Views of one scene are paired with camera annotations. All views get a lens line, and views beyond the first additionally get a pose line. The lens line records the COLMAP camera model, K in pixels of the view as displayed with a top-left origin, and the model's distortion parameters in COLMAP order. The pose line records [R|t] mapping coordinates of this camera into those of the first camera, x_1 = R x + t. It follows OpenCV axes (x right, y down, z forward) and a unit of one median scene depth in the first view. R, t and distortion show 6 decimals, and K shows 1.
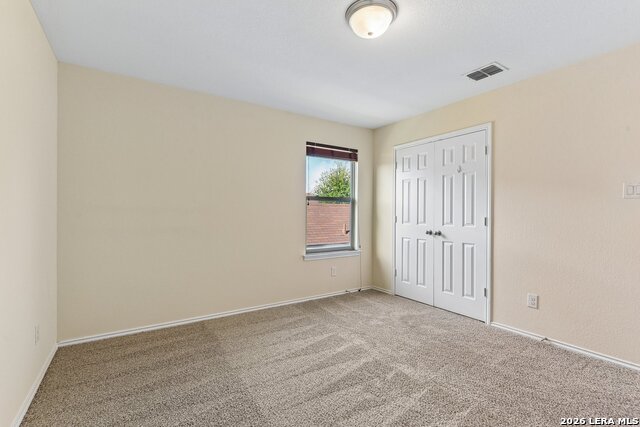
lens RADIAL K [[290.5, 0, 320.0], [0, 290.5, 213.5], [0, 0, 1]] dist [0.002024, -0.000412]
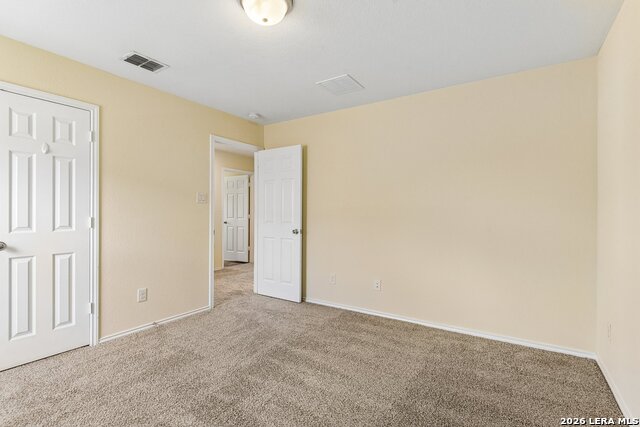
lens RADIAL K [[304.9, 0, 320.0], [0, 304.9, 213.5], [0, 0, 1]] dist [0.000079, -0.000265]
pose [[-0.390965, -0.002947, 0.920401, -0.487402], [-0.001129, 0.999996, 0.002722, -0.001163], [-0.920405, 0.000025, -0.390967, 0.746492]]
